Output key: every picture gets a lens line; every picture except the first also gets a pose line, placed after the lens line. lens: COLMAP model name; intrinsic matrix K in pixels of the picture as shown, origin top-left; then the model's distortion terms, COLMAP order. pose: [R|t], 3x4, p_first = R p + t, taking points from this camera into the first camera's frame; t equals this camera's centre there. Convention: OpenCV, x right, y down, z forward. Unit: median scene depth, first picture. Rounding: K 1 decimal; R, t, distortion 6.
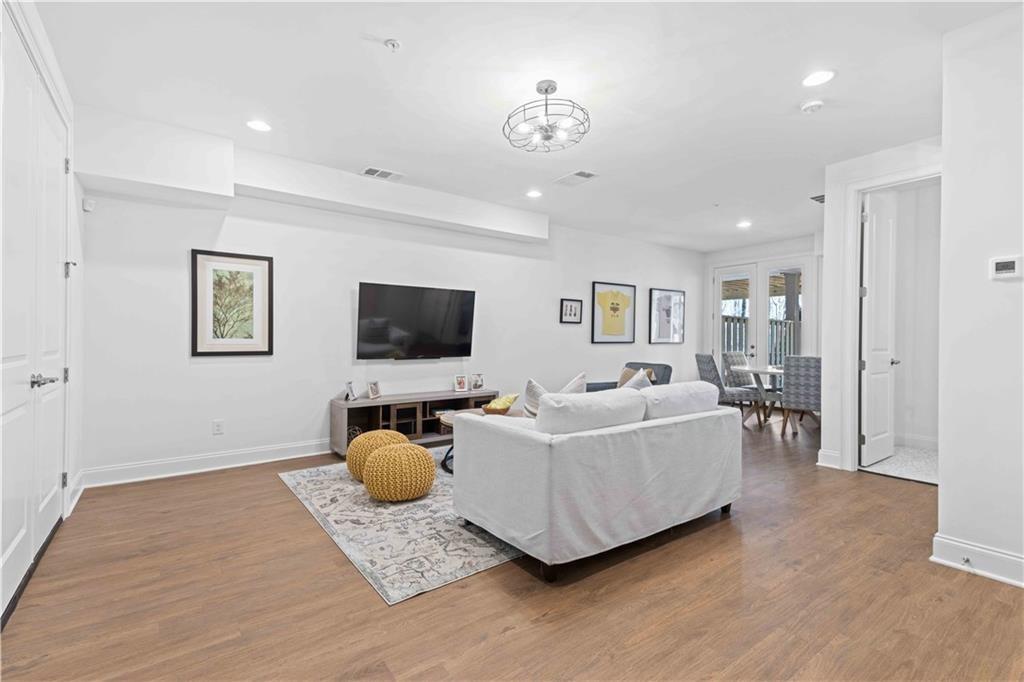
lens RADIAL K [[462.8, 0, 506.5], [0, 462.8, 334.5], [0, 0, 1]] dist [0.032733, -0.003740]
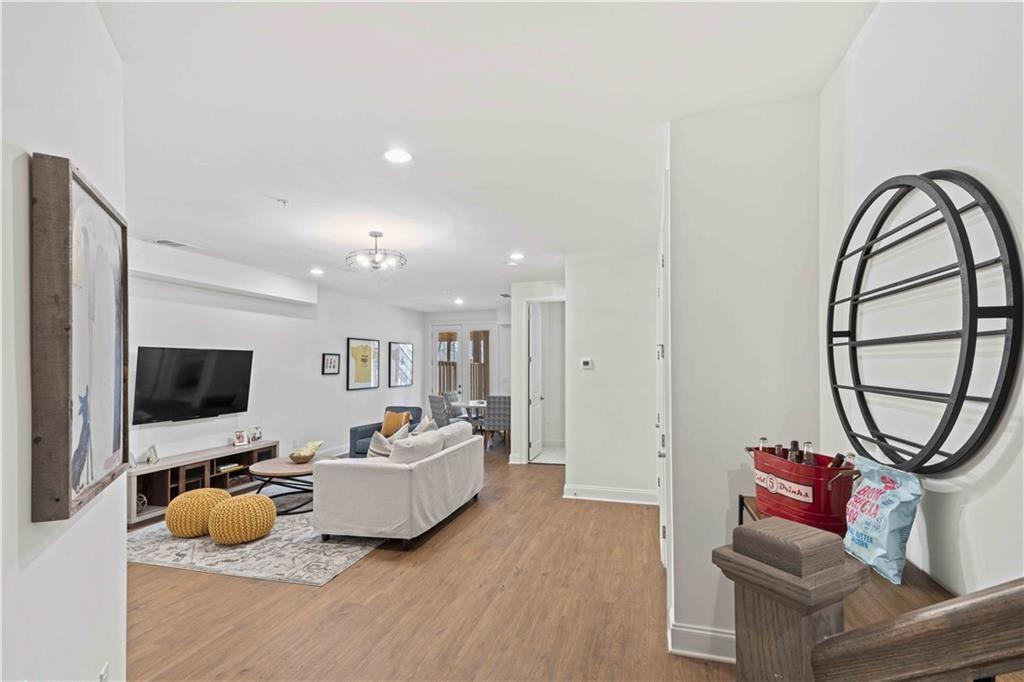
lens RADIAL K [[462.8, 0, 512.9], [0, 462.8, 363.6], [0, 0, 1]] dist [0.032733, -0.003740]
pose [[0.791968, -0.008128, 0.610509, -0.431308], [0.008151, 0.999963, 0.002739, -0.105243], [-0.610509, 0.002807, 0.792005, -0.399300]]
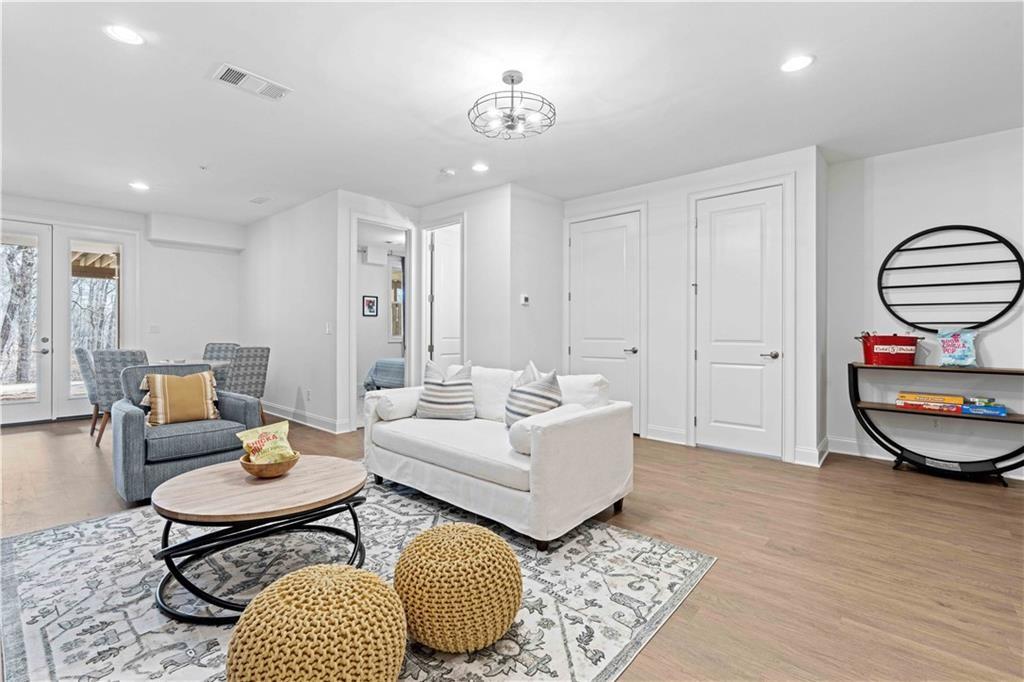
lens RADIAL K [[462.8, 0, 510.0], [0, 462.8, 324.0], [0, 0, 1]] dist [0.032733, -0.003740]
pose [[-0.205298, -0.004663, 0.978688, -0.817544], [-0.005720, 0.999977, 0.003564, -0.017040], [-0.978683, -0.004867, -0.205320, 1.099181]]
